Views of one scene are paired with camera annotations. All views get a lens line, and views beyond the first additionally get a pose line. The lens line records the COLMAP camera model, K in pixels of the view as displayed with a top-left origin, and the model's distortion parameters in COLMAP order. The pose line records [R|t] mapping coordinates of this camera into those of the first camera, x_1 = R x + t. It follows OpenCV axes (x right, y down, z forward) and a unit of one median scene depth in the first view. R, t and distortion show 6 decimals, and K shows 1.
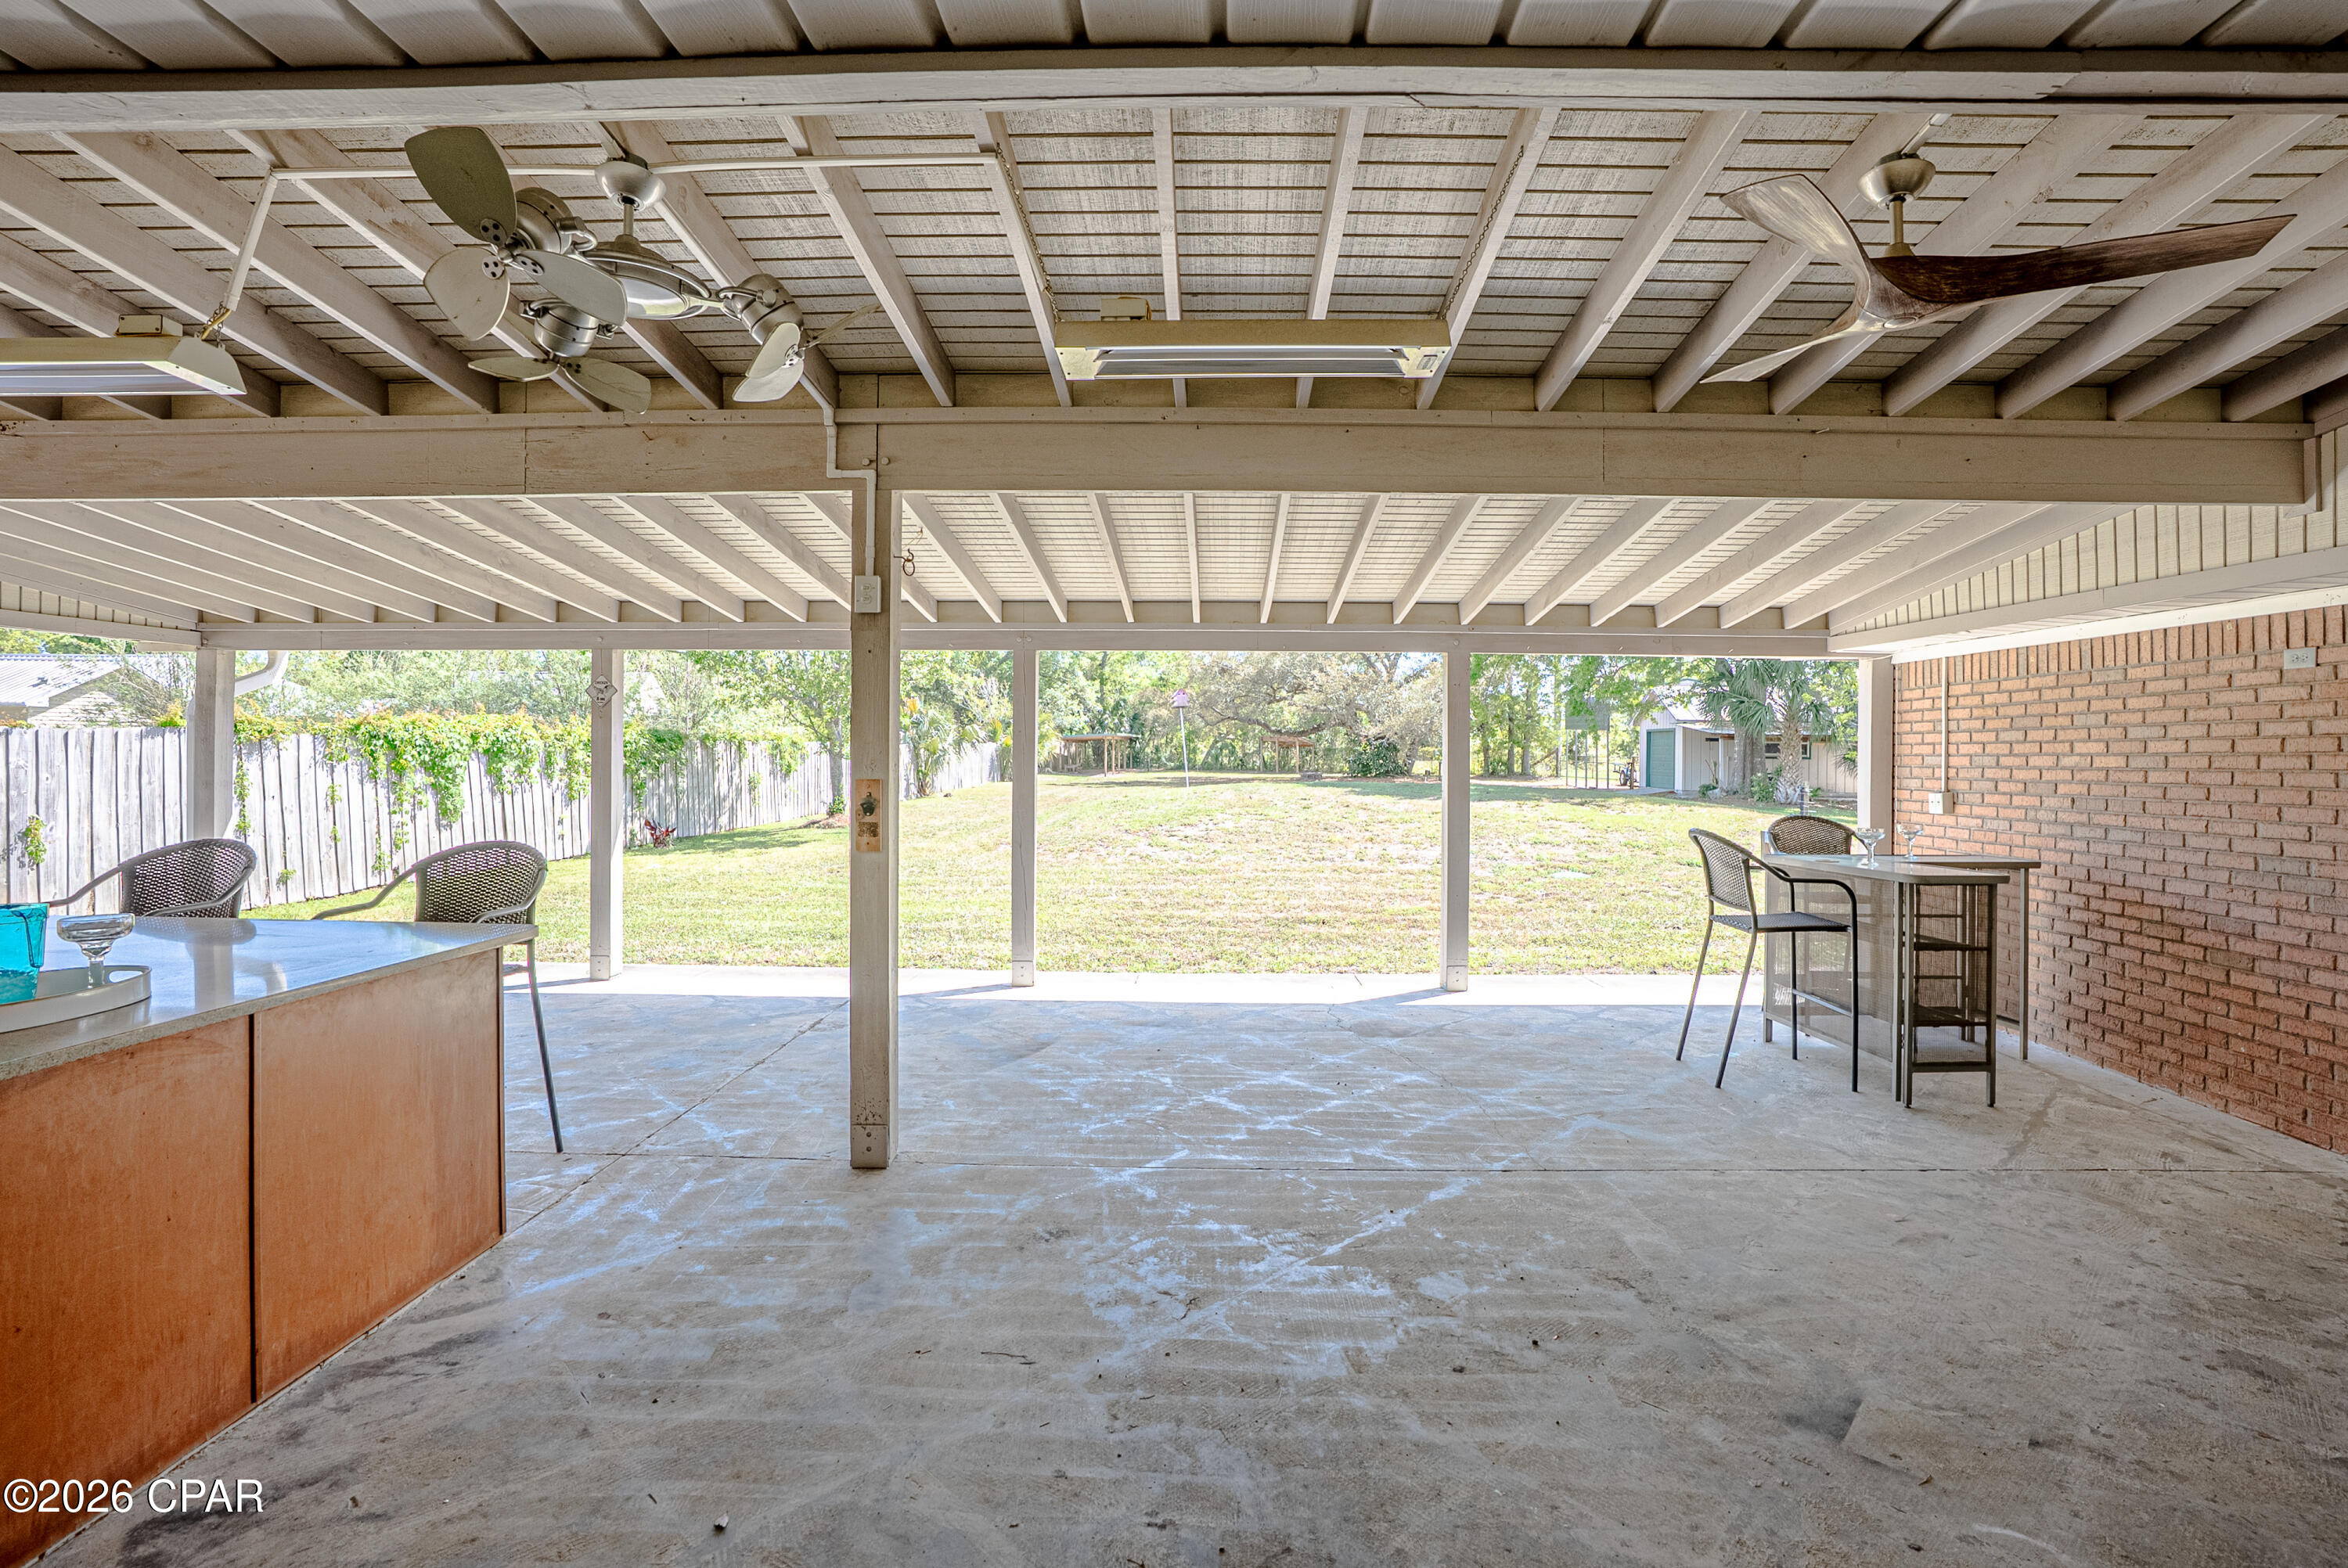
lens RADIAL K [[1125.1, 0, 1153.5], [0, 1125.1, 765.1], [0, 0, 1]] dist [-0.035581, 0.007866]
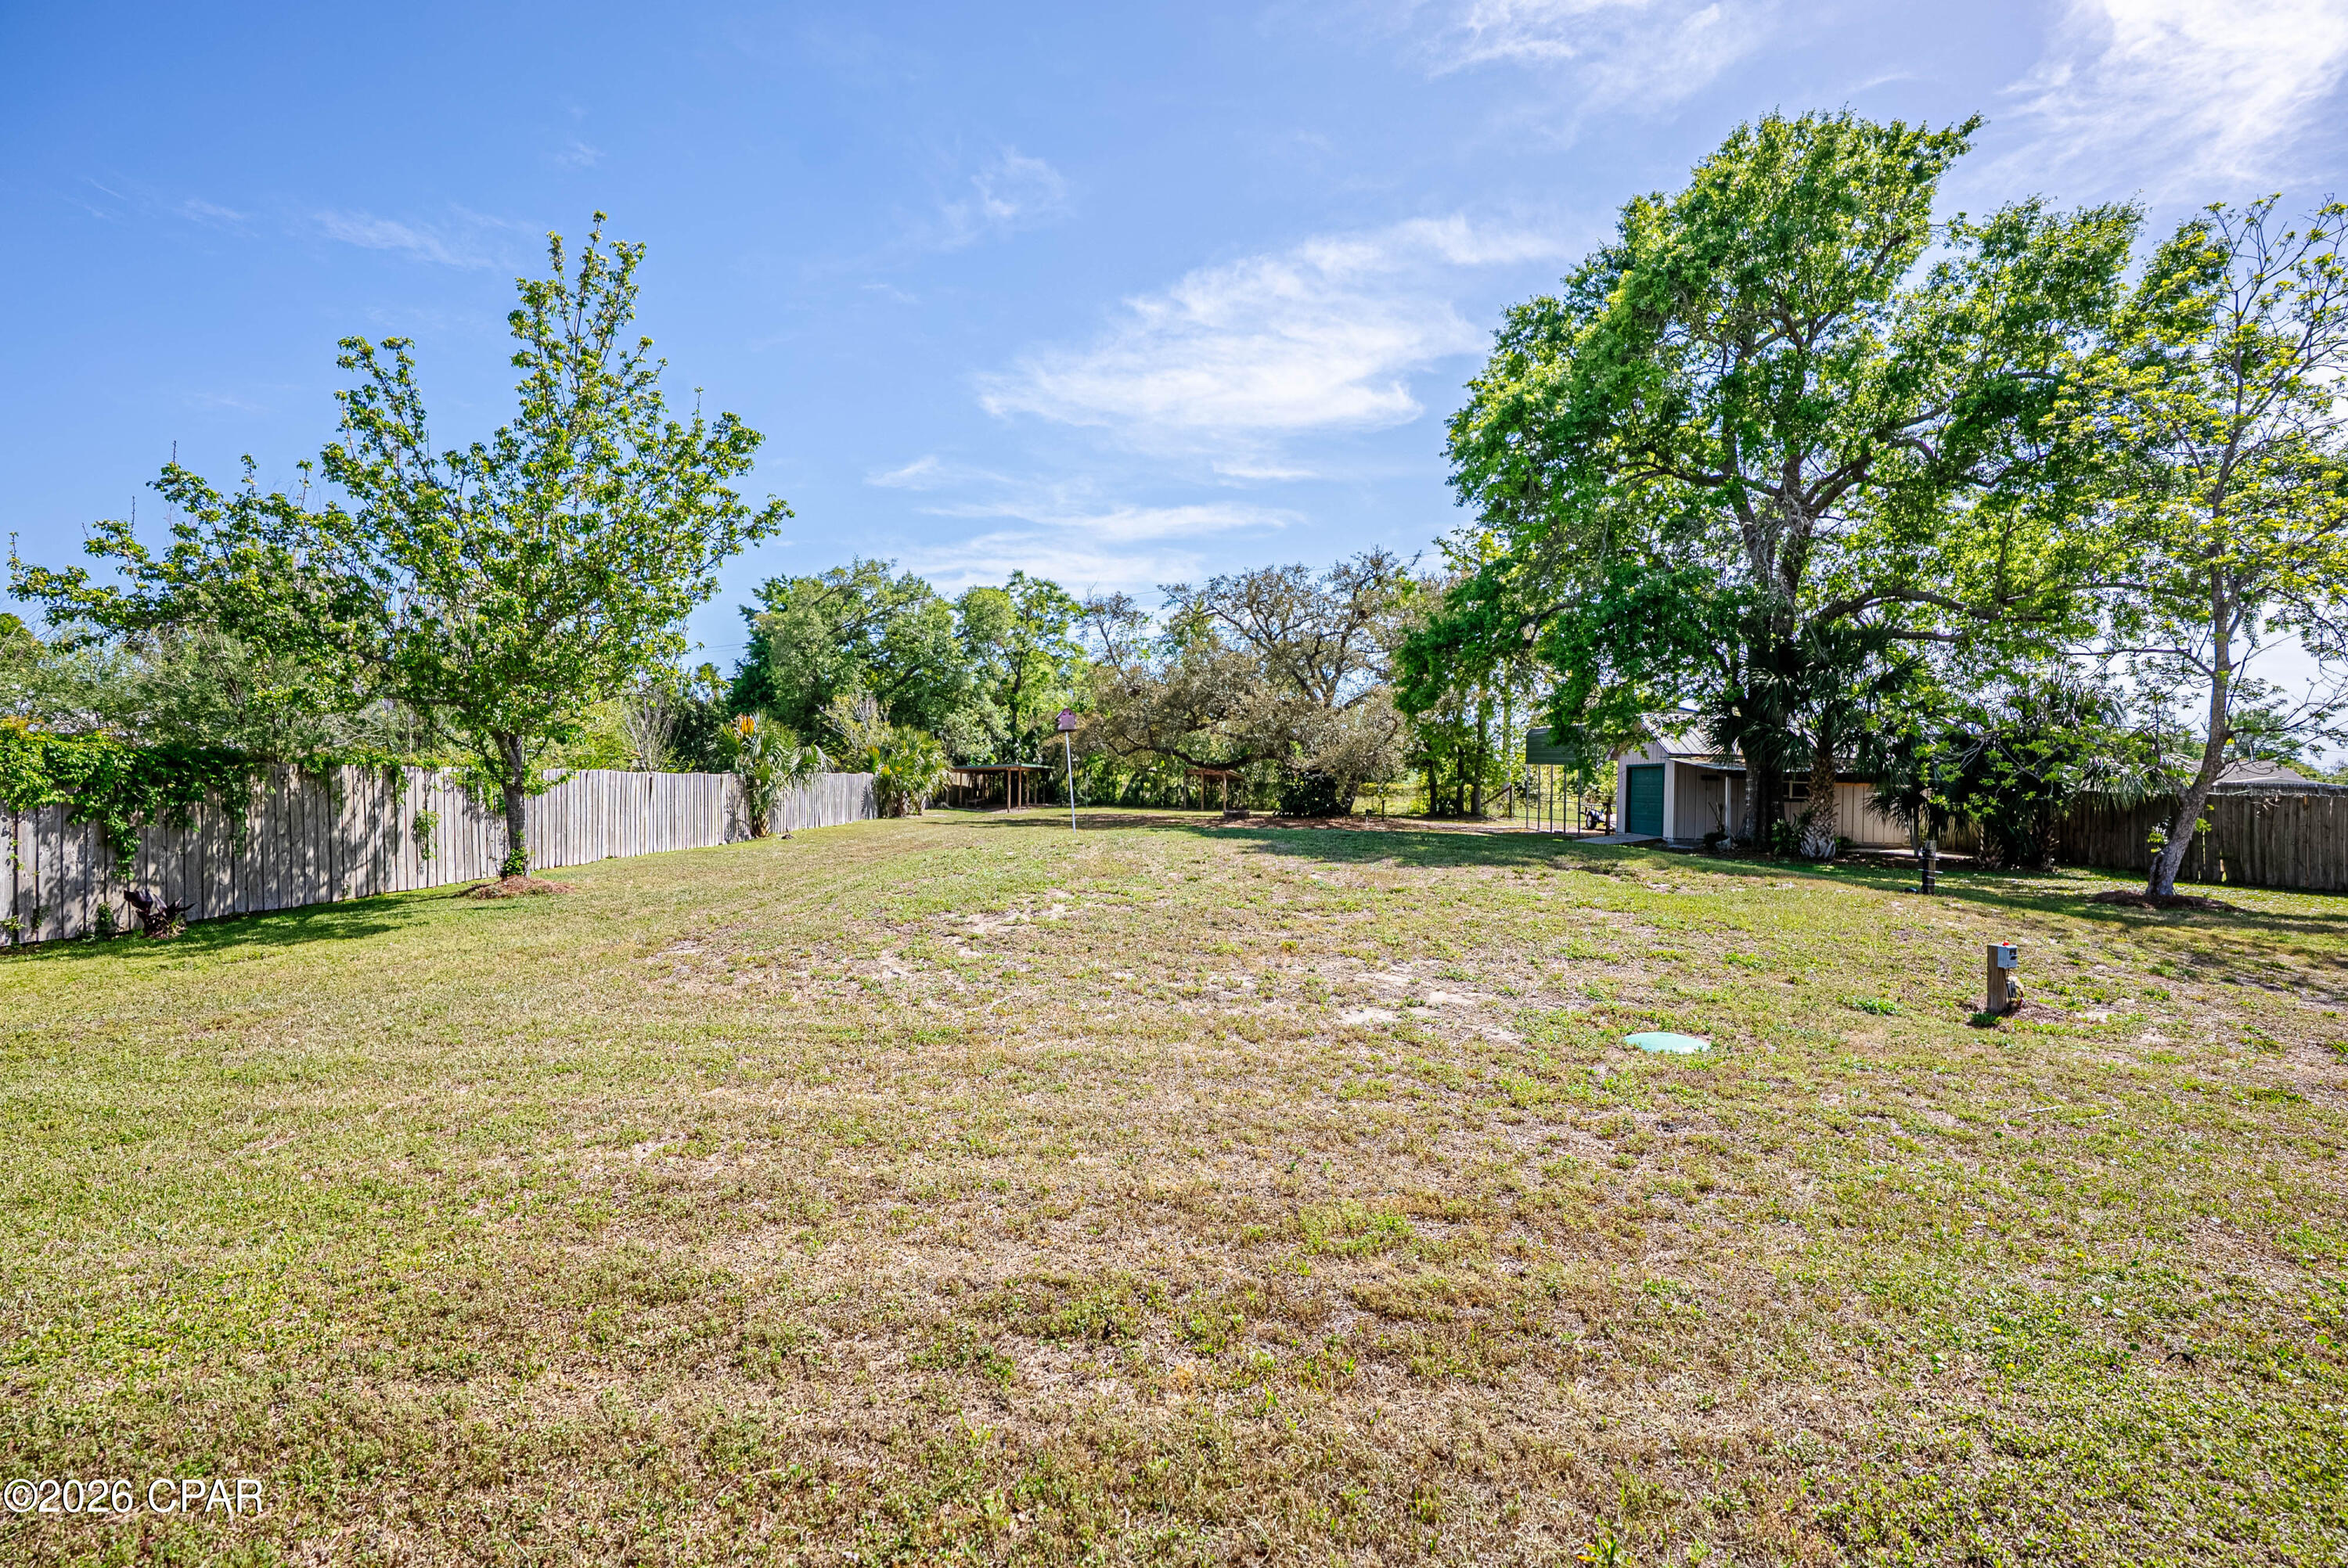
lens RADIAL K [[1125.1, 0, 1160.3], [0, 1125.1, 785.2], [0, 0, 1]] dist [-0.035581, 0.007866]
pose [[0.998168, 0.010119, 0.059656, 0.025863], [-0.009446, 0.999889, -0.011564, -0.002417], [-0.059766, 0.010979, 0.998152, 0.119621]]
